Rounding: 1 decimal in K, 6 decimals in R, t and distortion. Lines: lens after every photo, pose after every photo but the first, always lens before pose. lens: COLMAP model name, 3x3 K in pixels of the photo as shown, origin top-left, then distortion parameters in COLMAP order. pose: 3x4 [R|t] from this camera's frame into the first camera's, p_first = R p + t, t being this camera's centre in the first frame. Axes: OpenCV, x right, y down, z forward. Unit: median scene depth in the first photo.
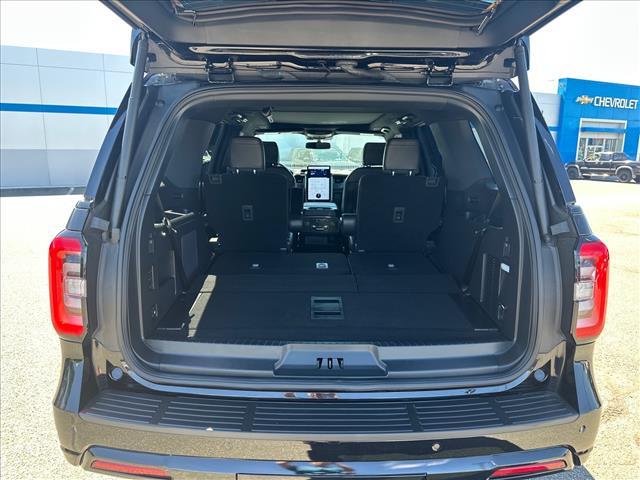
lens RADIAL K [[452.2, 0, 319.3], [0, 452.2, 236.9], [0, 0, 1]] dist [-0.003491, -0.013617]
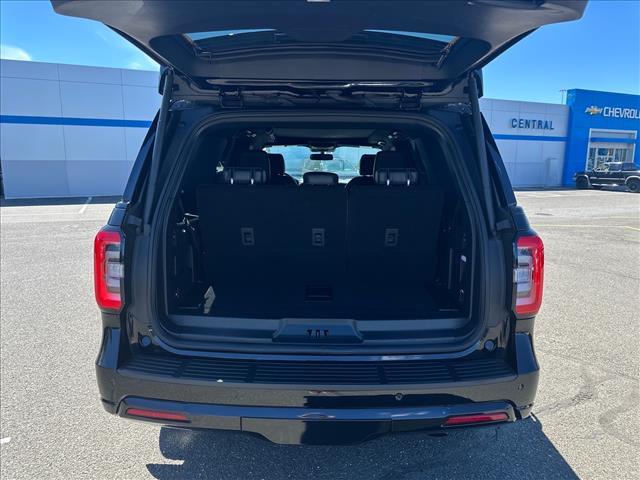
lens RADIAL K [[452.2, 0, 321.1], [0, 452.2, 236.7], [0, 0, 1]] dist [-0.003491, -0.013617]
pose [[0.999752, 0.001815, -0.022185, 0.054412], [-0.002319, 0.999740, -0.022699, 0.037597], [0.022138, 0.022745, 0.999496, -0.216958]]
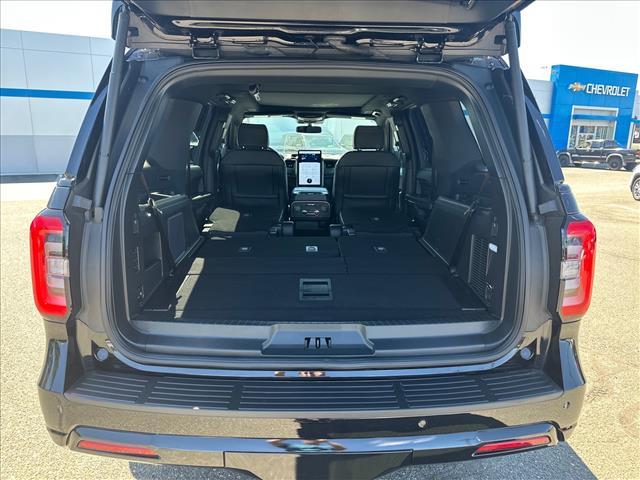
lens RADIAL K [[452.2, 0, 321.1], [0, 452.2, 241.7], [0, 0, 1]] dist [-0.003491, -0.013617]
pose [[0.999796, -0.001870, 0.020122, 0.010293], [0.001124, 0.999314, 0.037025, 0.017512], [-0.020178, -0.036995, 0.999112, 0.008849]]
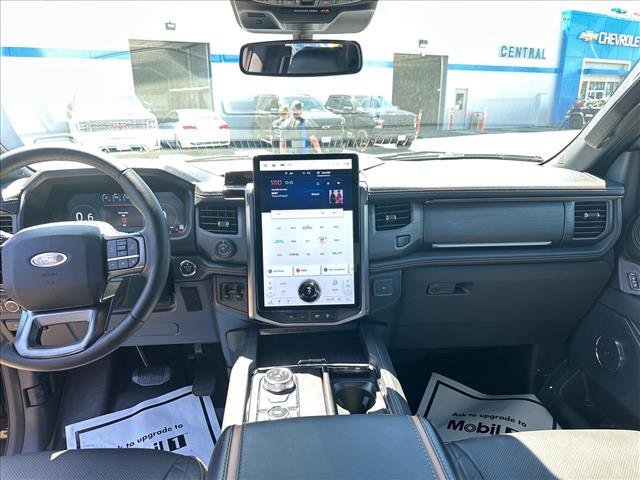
lens RADIAL K [[452.2, 0, 317.7], [0, 452.2, 241.1], [0, 0, 1]] dist [-0.003491, -0.013617]
pose [[0.997582, -0.034930, 0.060090, -0.027946], [0.027995, 0.993245, 0.112611, -0.389407], [-0.063618, -0.110657, 0.991820, 2.156745]]
